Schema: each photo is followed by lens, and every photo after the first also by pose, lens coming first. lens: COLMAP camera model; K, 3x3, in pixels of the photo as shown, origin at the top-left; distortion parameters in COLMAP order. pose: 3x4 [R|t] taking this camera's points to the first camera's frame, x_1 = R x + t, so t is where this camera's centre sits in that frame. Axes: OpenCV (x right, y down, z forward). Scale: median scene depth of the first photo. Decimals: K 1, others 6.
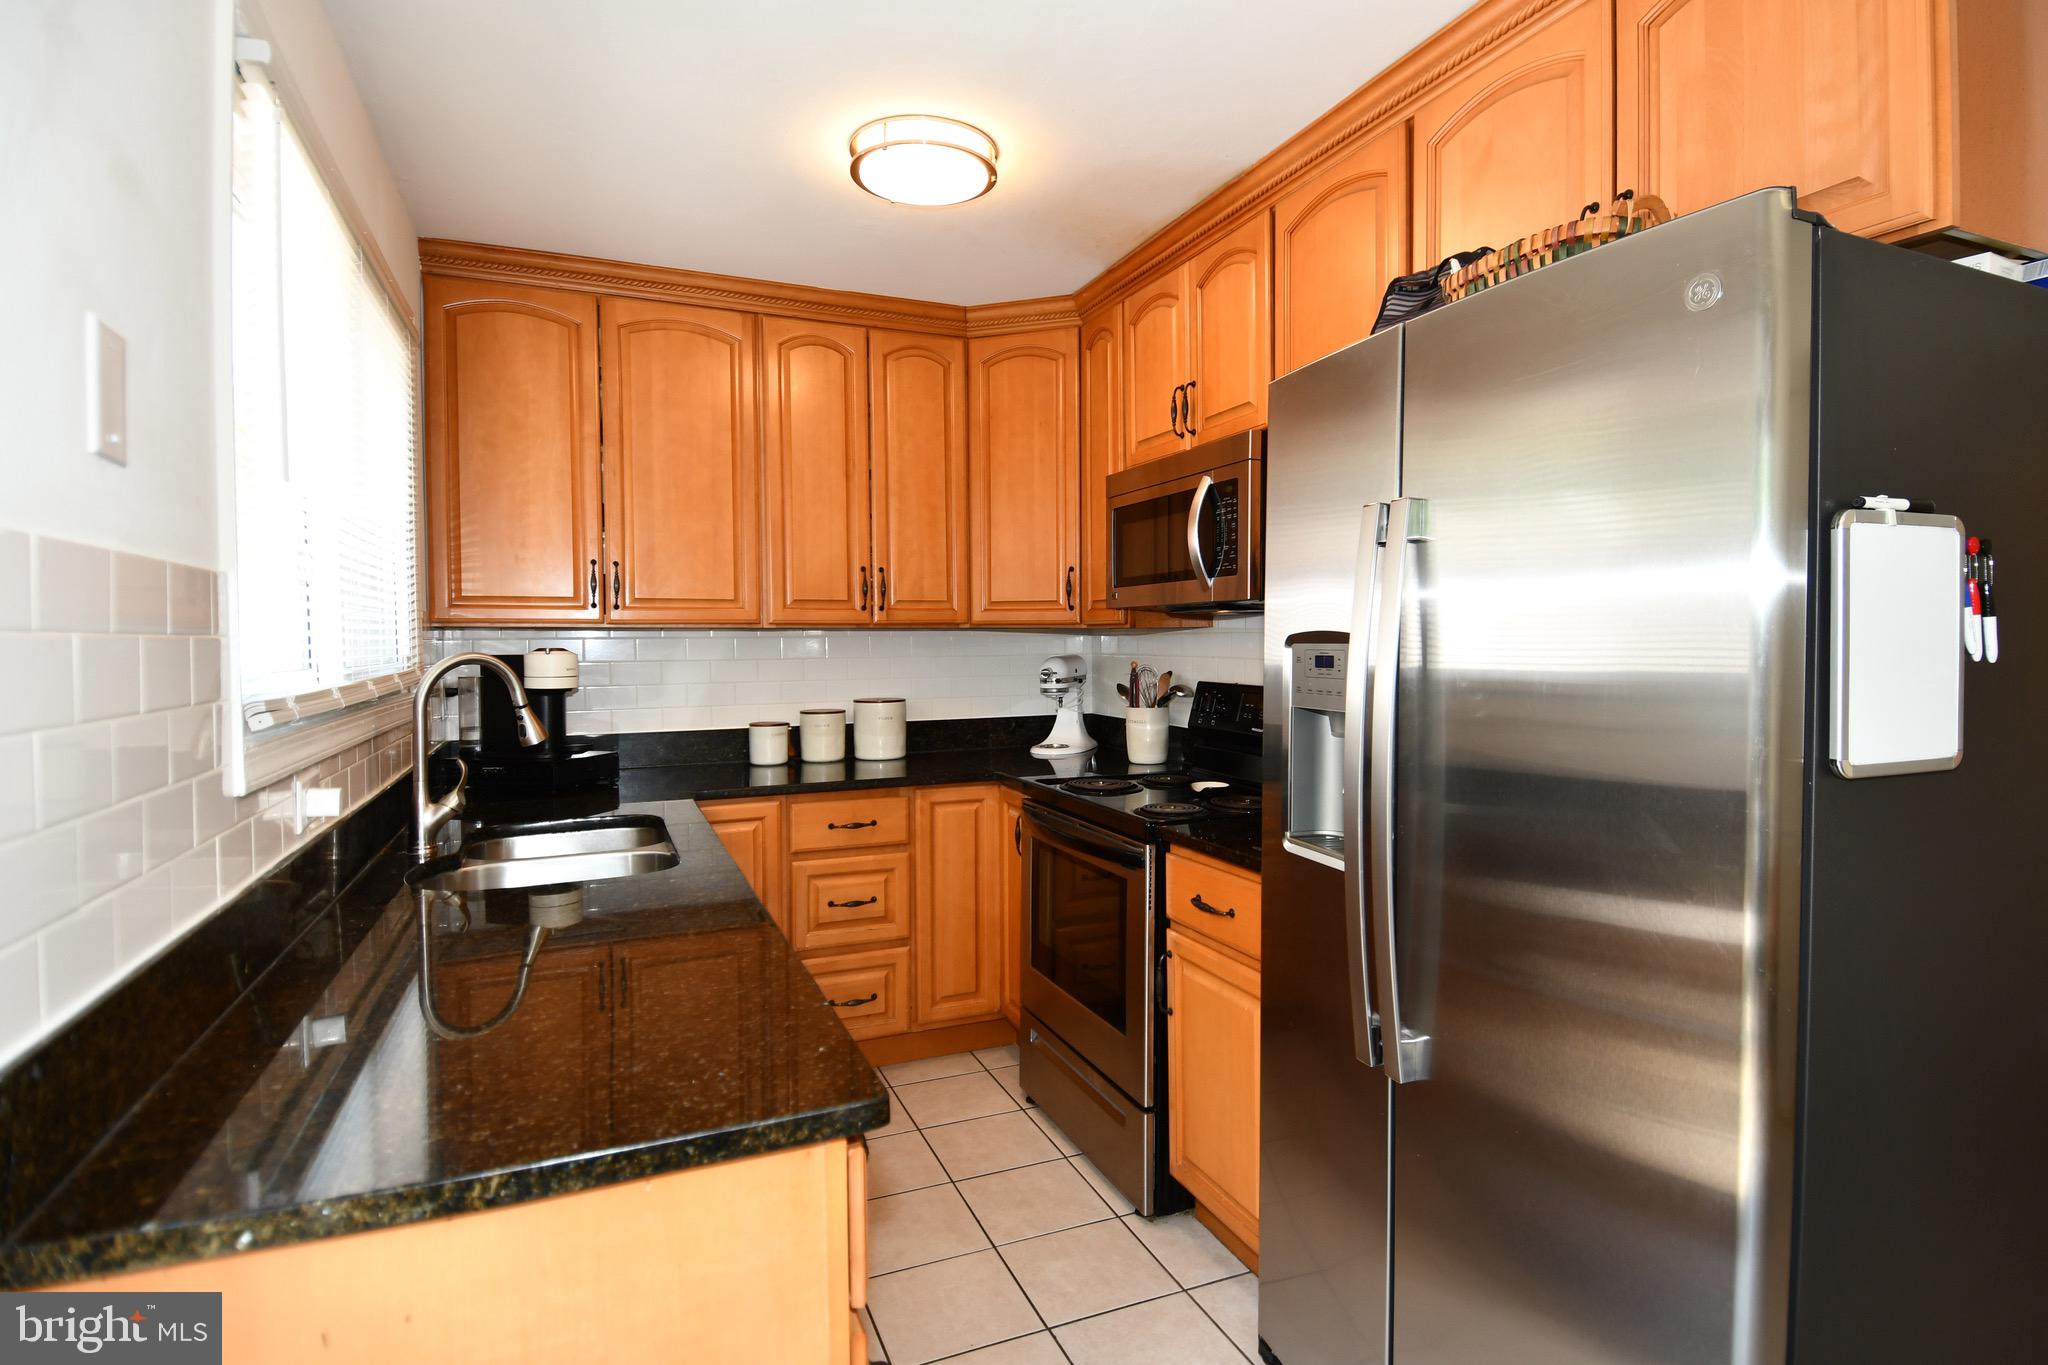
lens RADIAL K [[1051.8, 0, 1050.8], [0, 1051.8, 668.8], [0, 0, 1]] dist [0.050929, -0.048350]
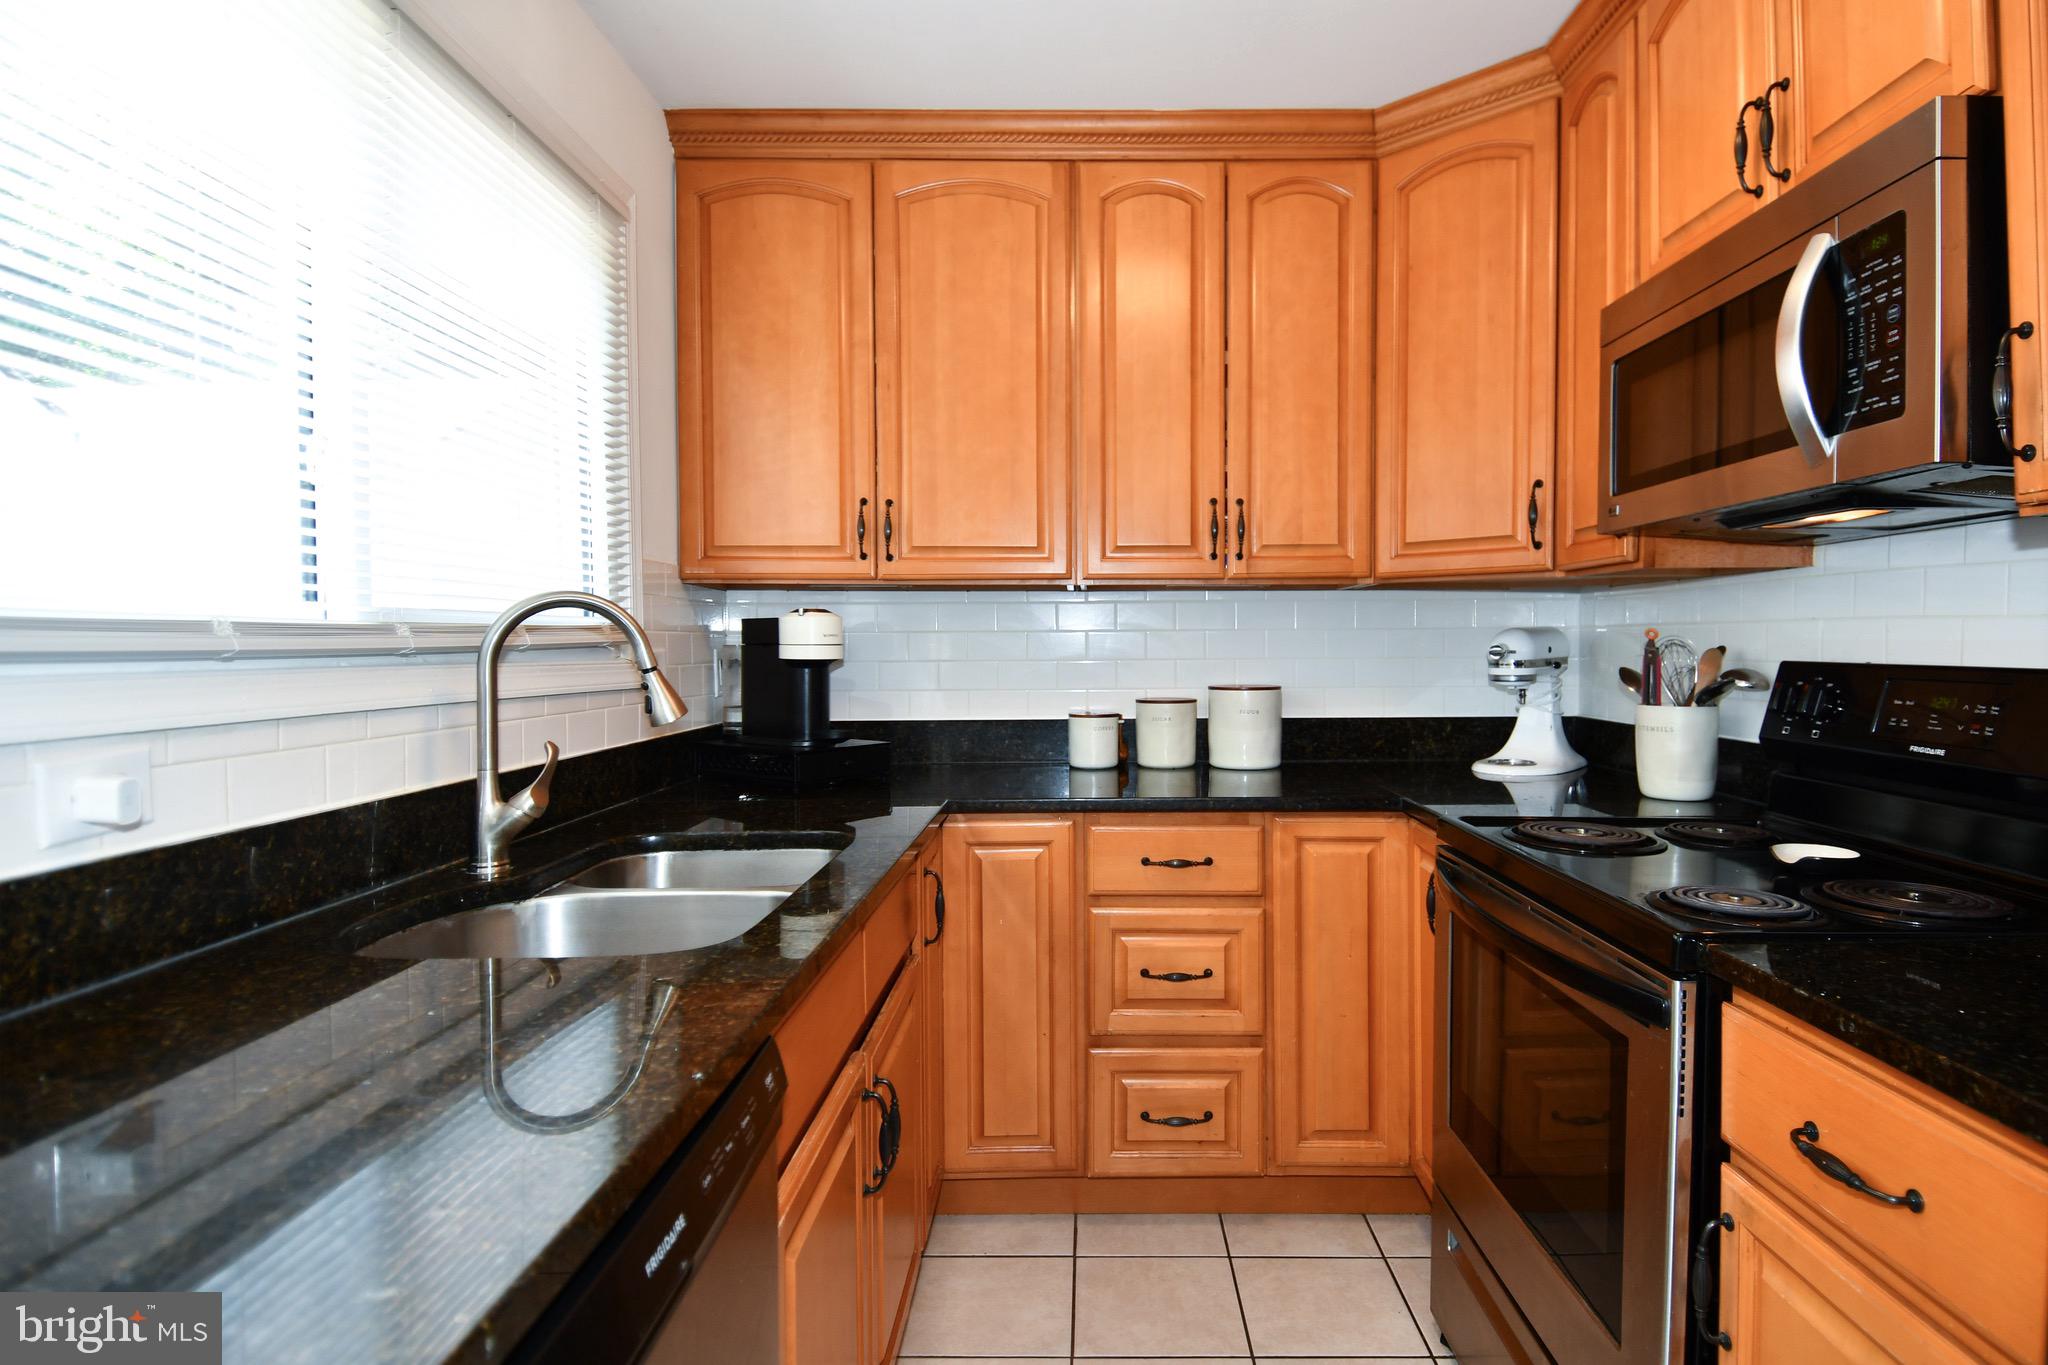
lens RADIAL K [[1051.8, 0, 1050.8], [0, 1051.8, 668.8], [0, 0, 1]] dist [0.050929, -0.048350]
pose [[0.905510, 0.010080, -0.424206, 0.028191], [-0.011443, 0.999934, -0.000665, 0.021751], [0.424171, 0.005456, 0.905566, 0.324739]]
